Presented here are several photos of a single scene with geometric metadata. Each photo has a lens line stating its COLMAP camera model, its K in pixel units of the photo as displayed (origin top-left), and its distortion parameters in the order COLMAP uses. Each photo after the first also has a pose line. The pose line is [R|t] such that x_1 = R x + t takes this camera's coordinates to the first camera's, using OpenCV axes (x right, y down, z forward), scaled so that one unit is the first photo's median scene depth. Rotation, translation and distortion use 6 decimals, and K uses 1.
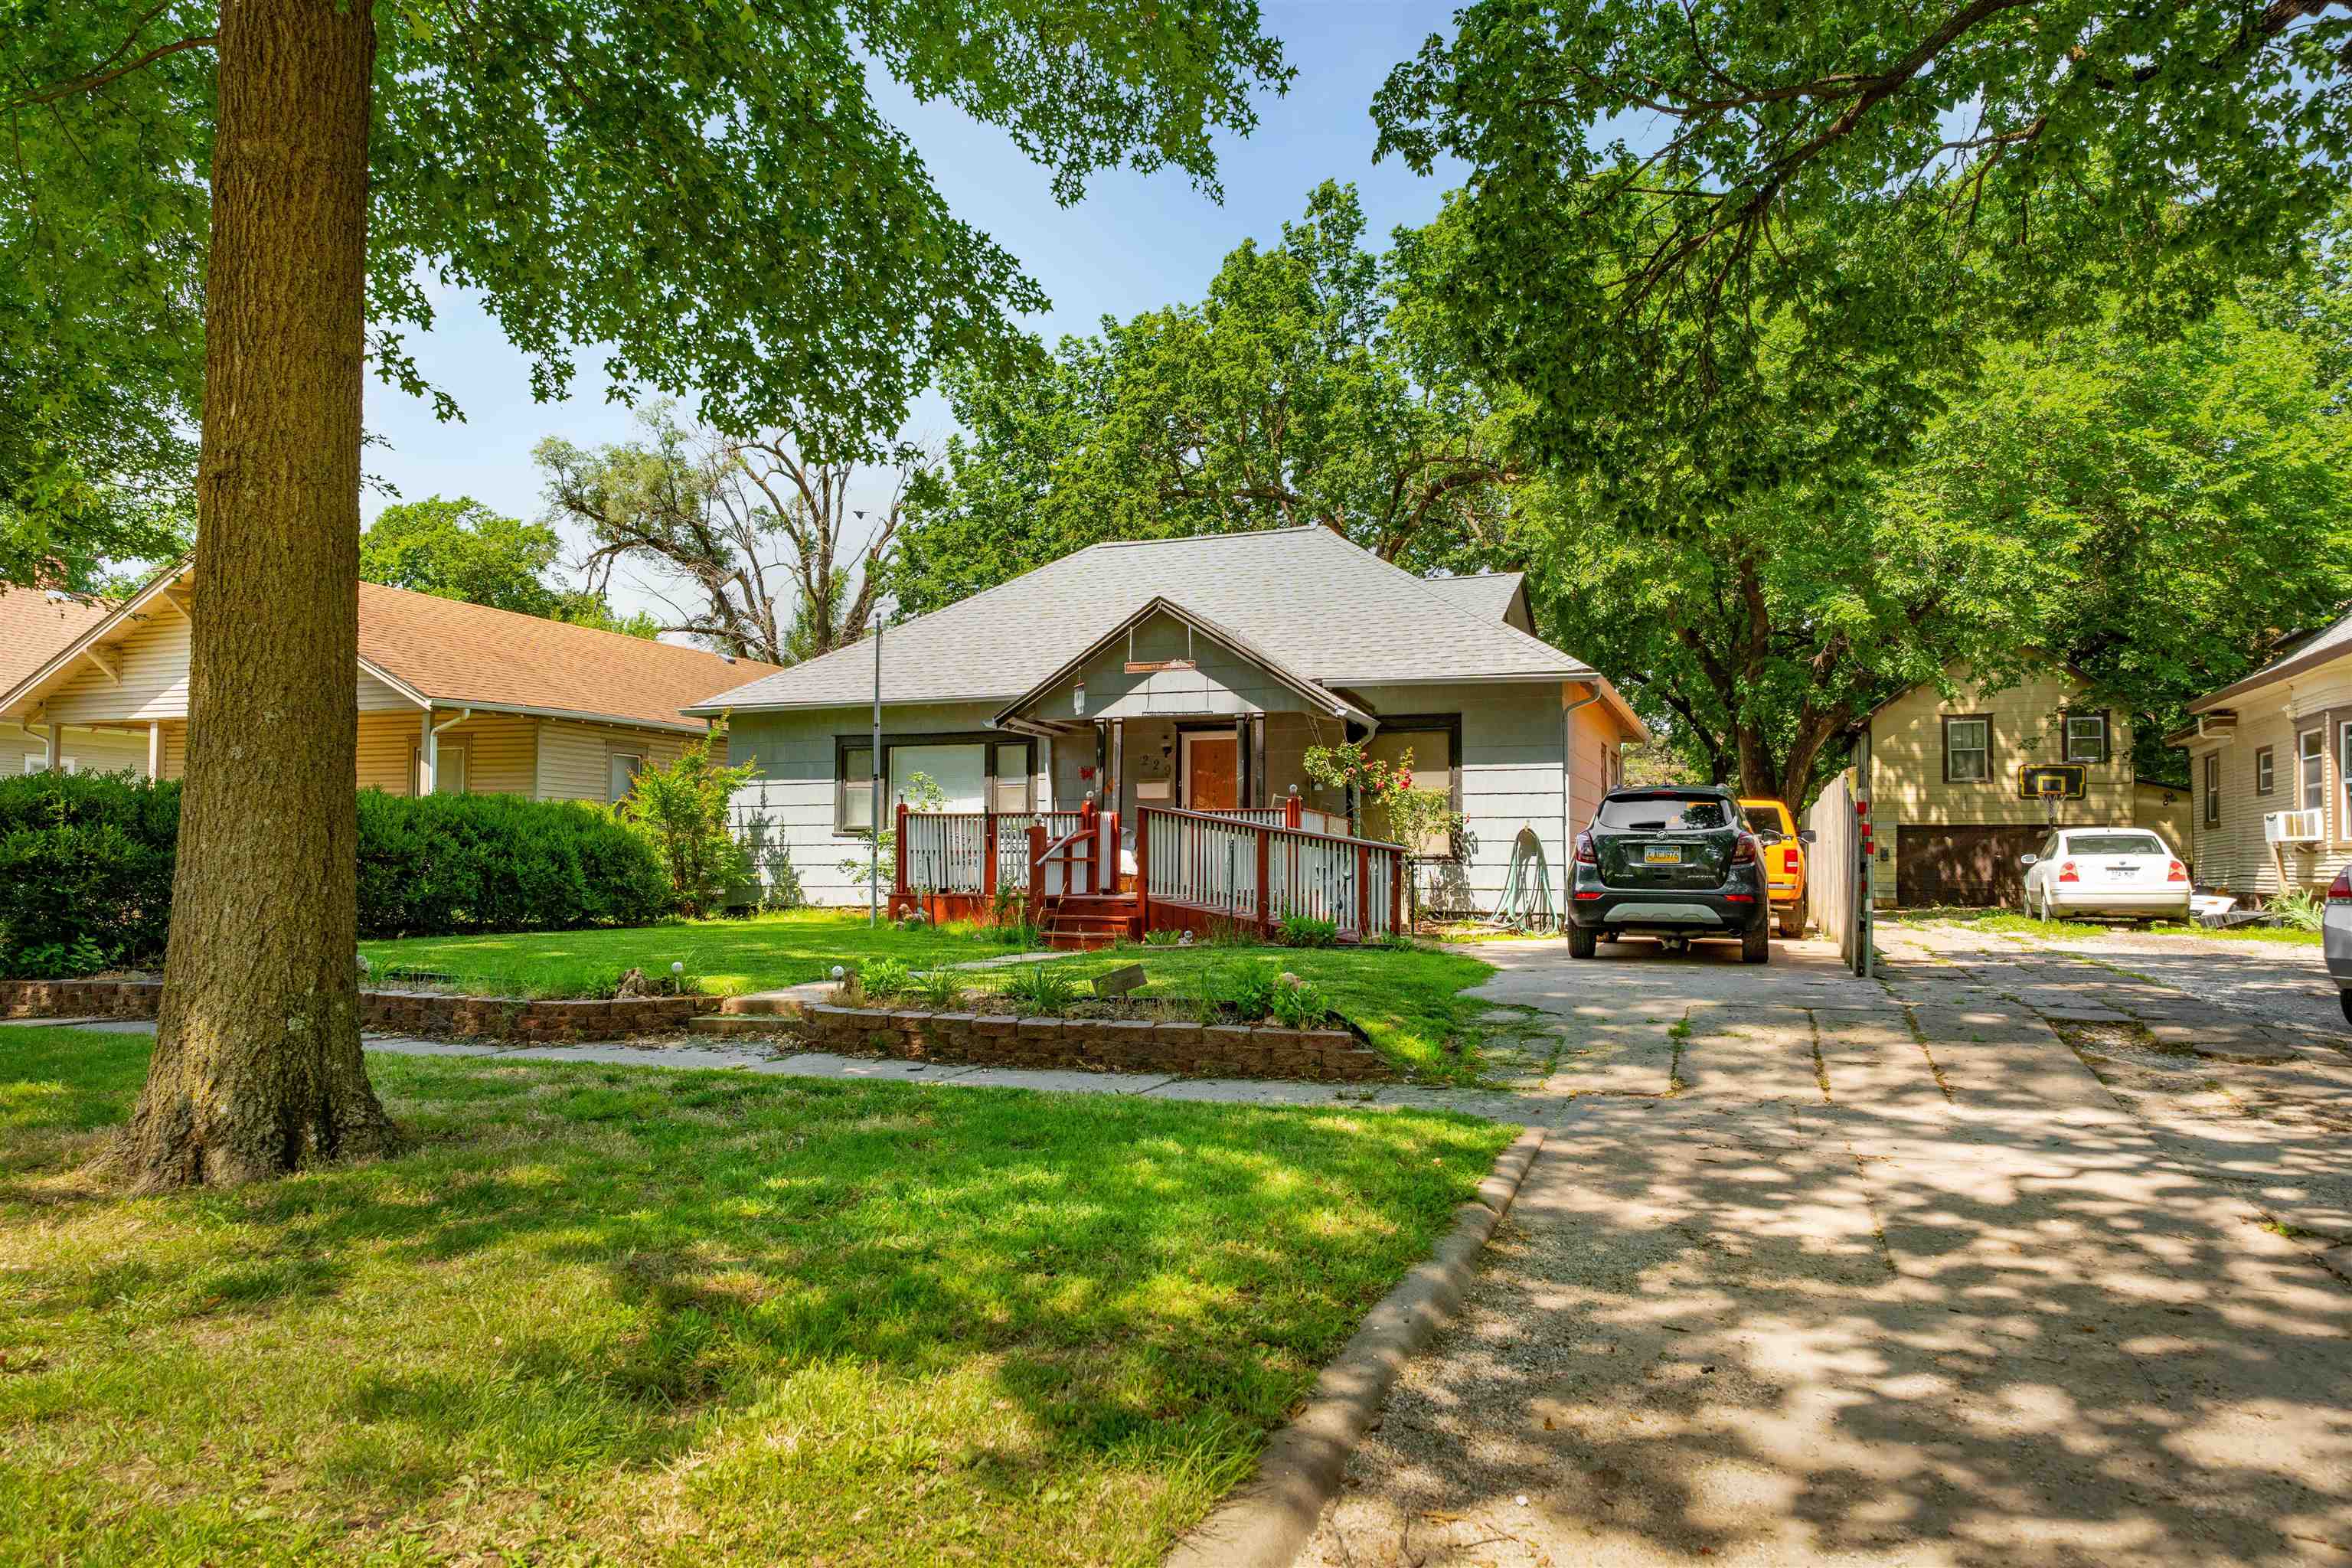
lens RADIAL K [[1568.2, 0, 1147.7], [0, 1568.2, 794.5], [0, 0, 1]] dist [0.007204, 0.000261]
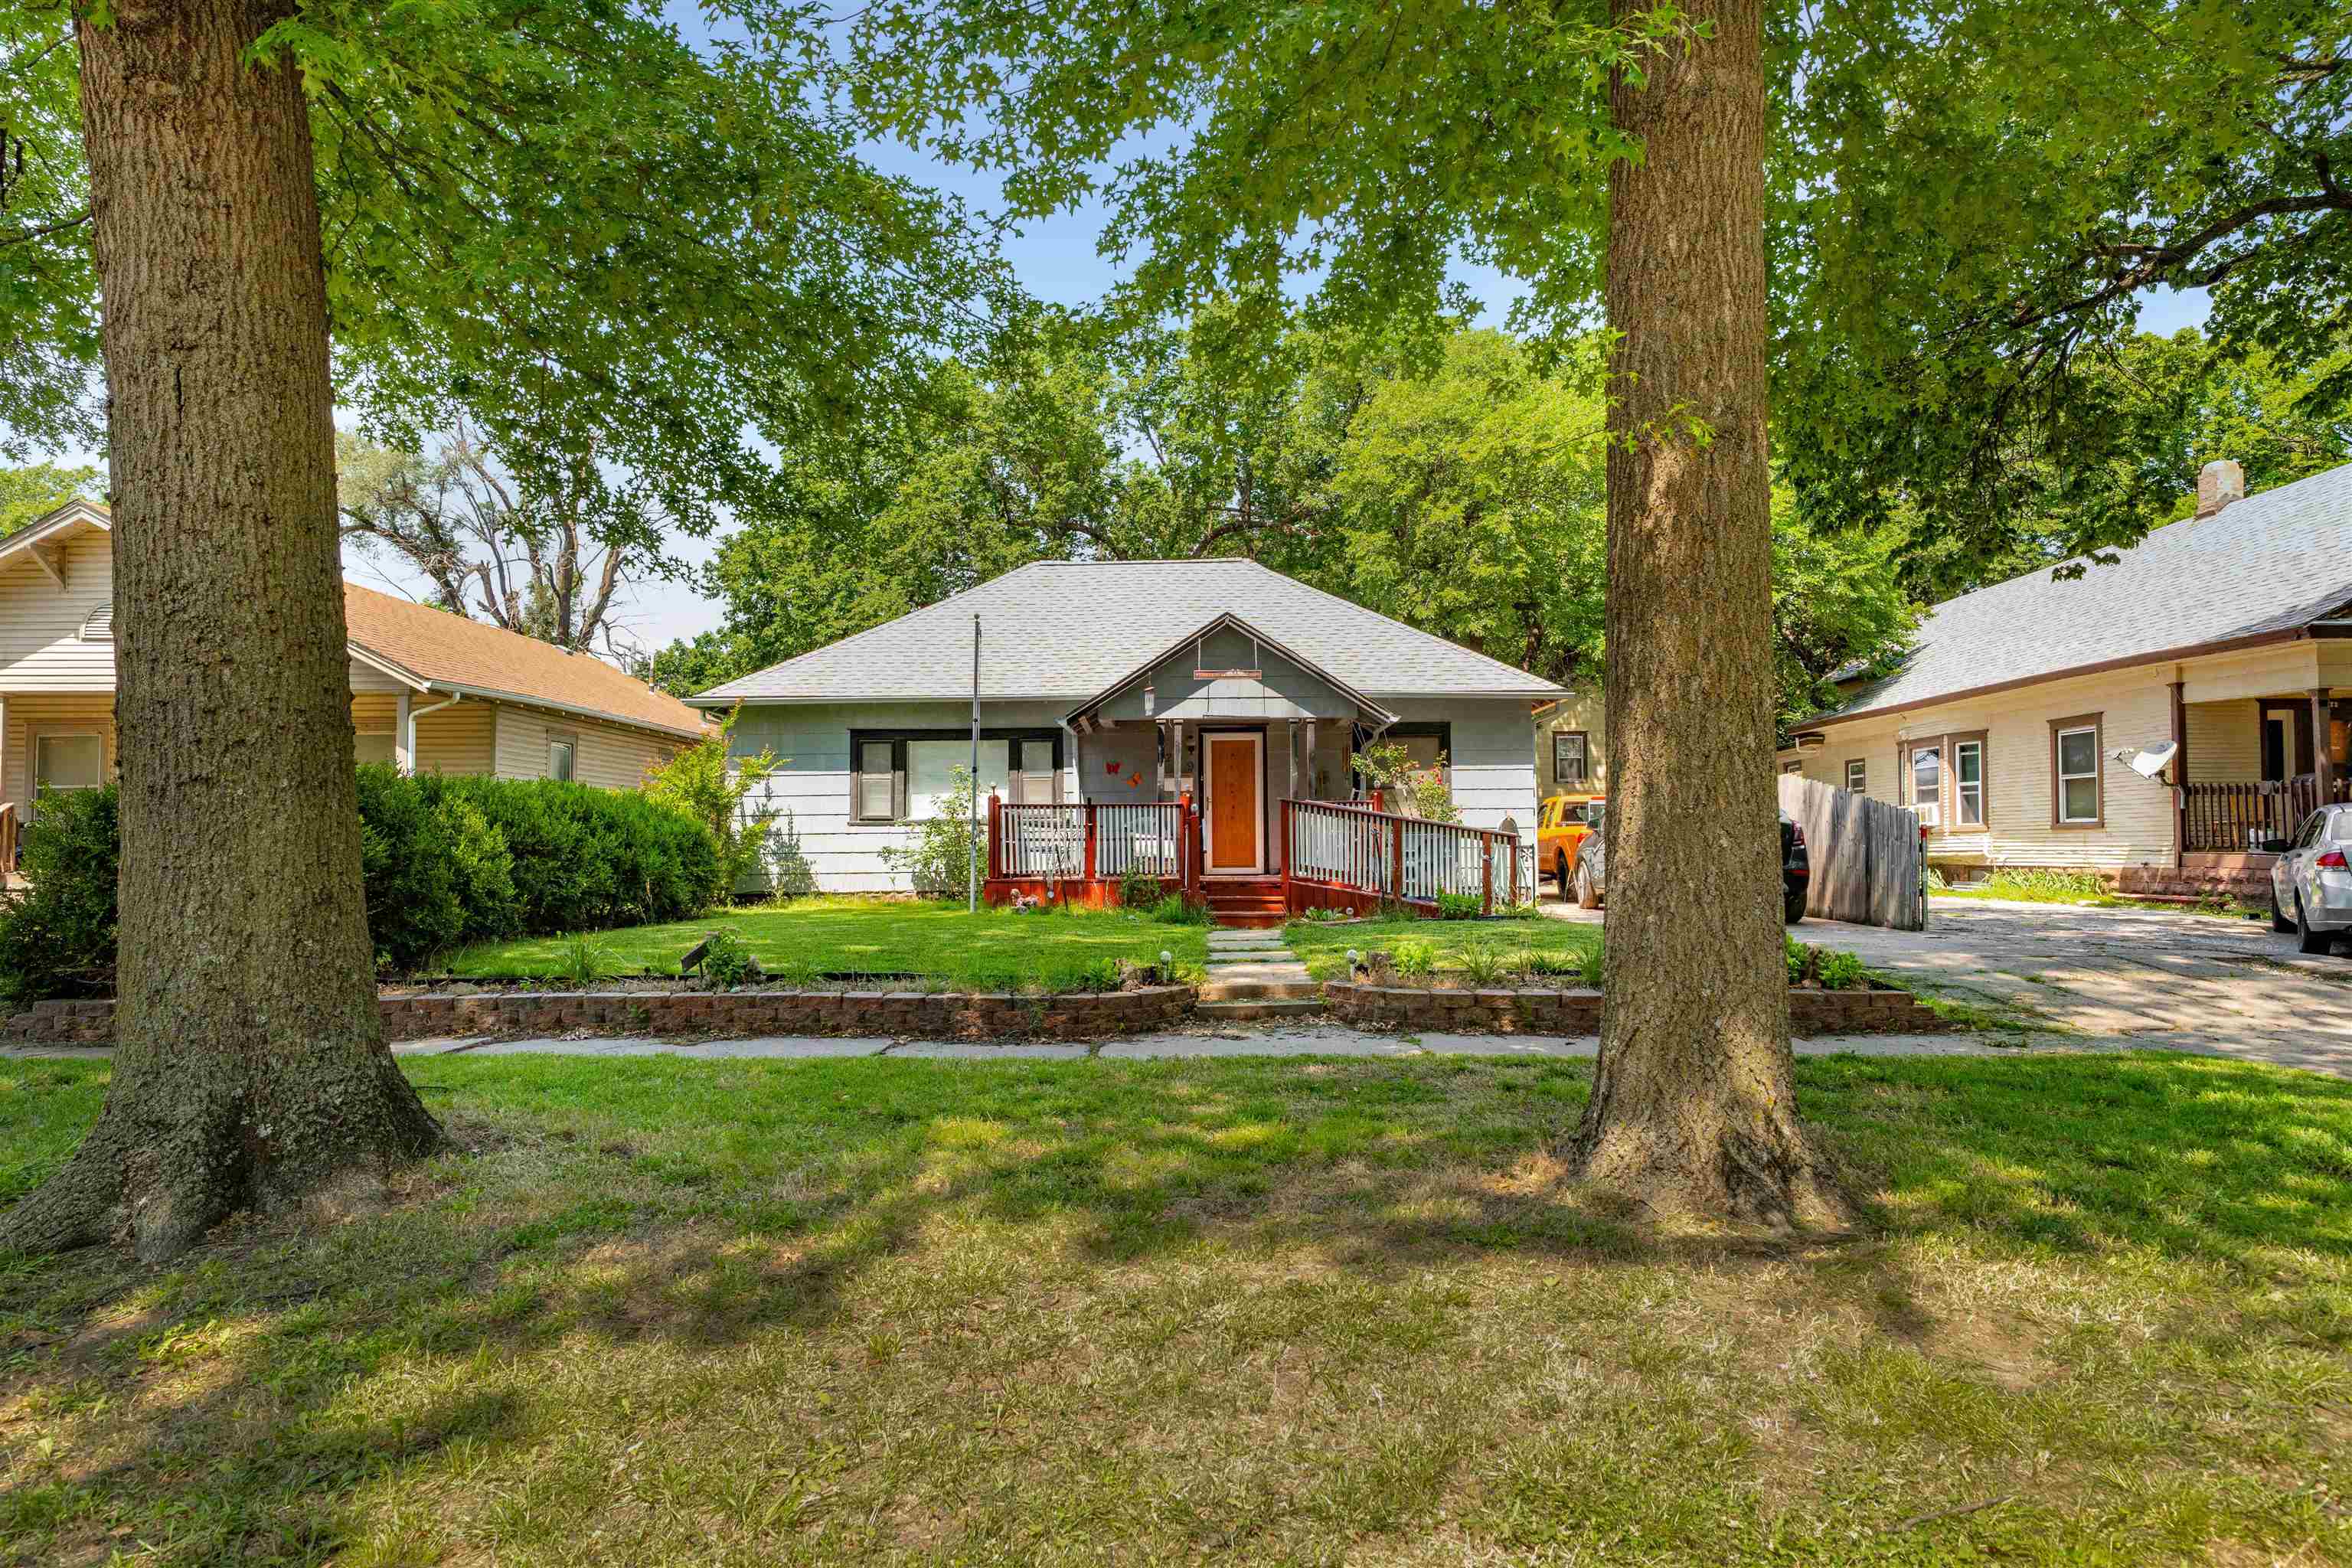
lens RADIAL K [[1329.7, 0, 1176.0], [0, 1329.7, 748.2], [0, 0, 1]] dist [0.003977, 0.001011]
pose [[0.938011, 0.017298, 0.346174, -0.310918], [-0.006868, 0.999485, -0.031333, 0.001445], [-0.346538, 0.027013, 0.937647, 0.099838]]
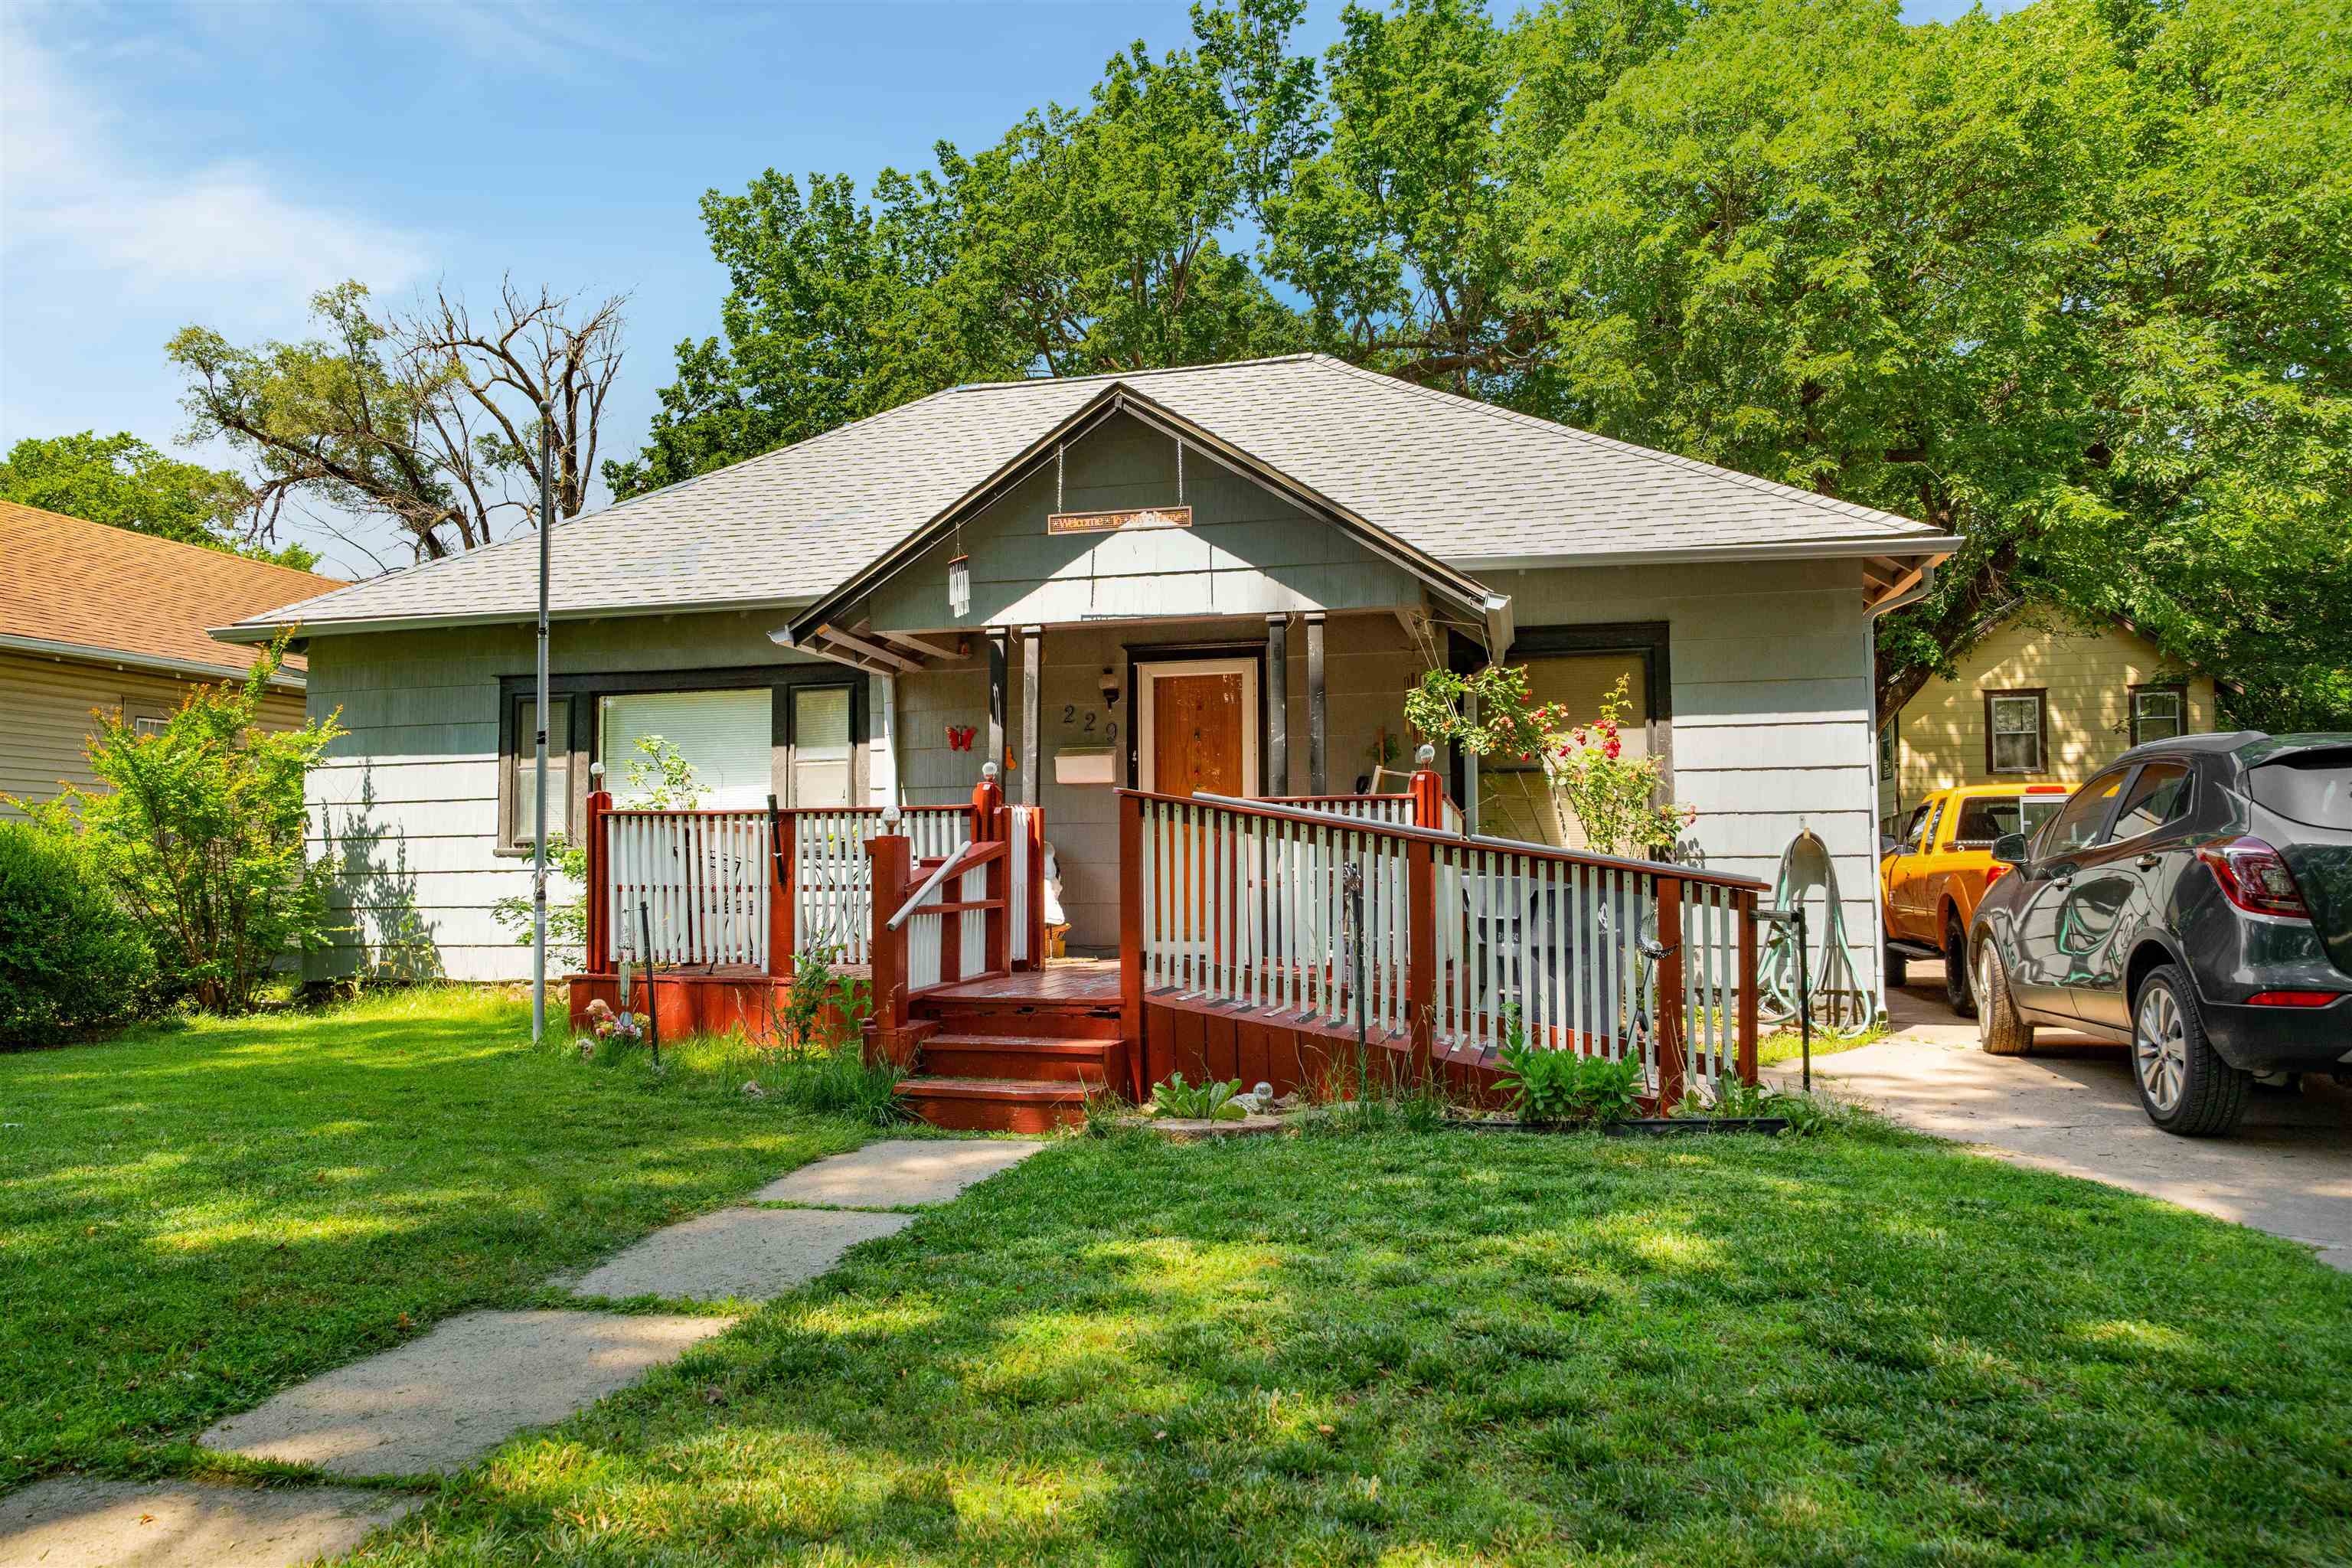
lens RADIAL K [[1568.2, 0, 1147.7], [0, 1568.2, 794.5], [0, 0, 1]] dist [0.007204, 0.000261]
pose [[0.992115, -0.004216, 0.125256, -0.041232], [0.004743, 0.999981, -0.003911, 0.008286], [-0.125237, 0.004474, 0.992117, 0.428544]]
